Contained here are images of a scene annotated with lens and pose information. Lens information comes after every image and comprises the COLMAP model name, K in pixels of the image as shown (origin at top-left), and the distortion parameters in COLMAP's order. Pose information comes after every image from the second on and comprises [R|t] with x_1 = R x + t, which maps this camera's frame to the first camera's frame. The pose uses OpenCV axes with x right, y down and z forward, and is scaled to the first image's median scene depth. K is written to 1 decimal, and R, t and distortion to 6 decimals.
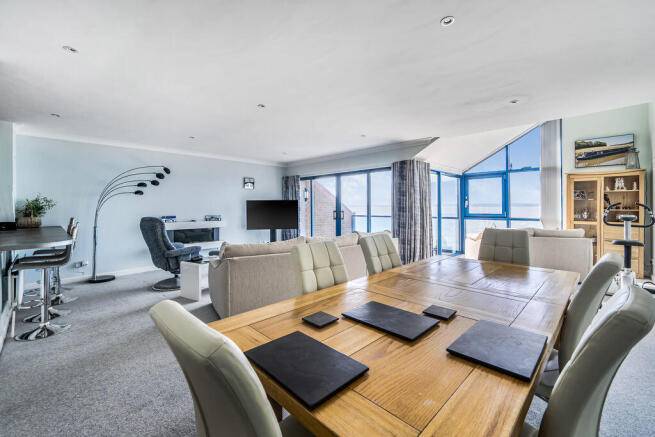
lens RADIAL K [[281.5, 0, 327.7], [0, 281.5, 210.6], [0, 0, 1]] dist [-0.000513, -0.000198]
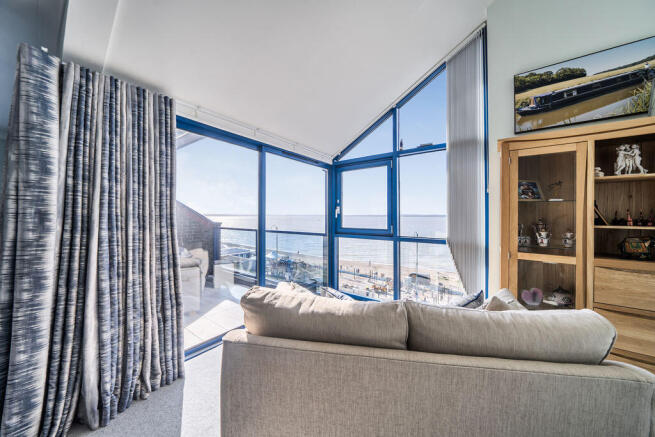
lens RADIAL K [[231.3, 0, 327.5], [0, 231.3, 218.5], [0, 0, 1]] dist [-0.000192, 0.000009]
pose [[0.988938, 0.002985, 0.148297, 0.528496], [-0.002674, 0.999994, -0.002293, -0.010858], [-0.148303, 0.001871, 0.988940, 0.682050]]
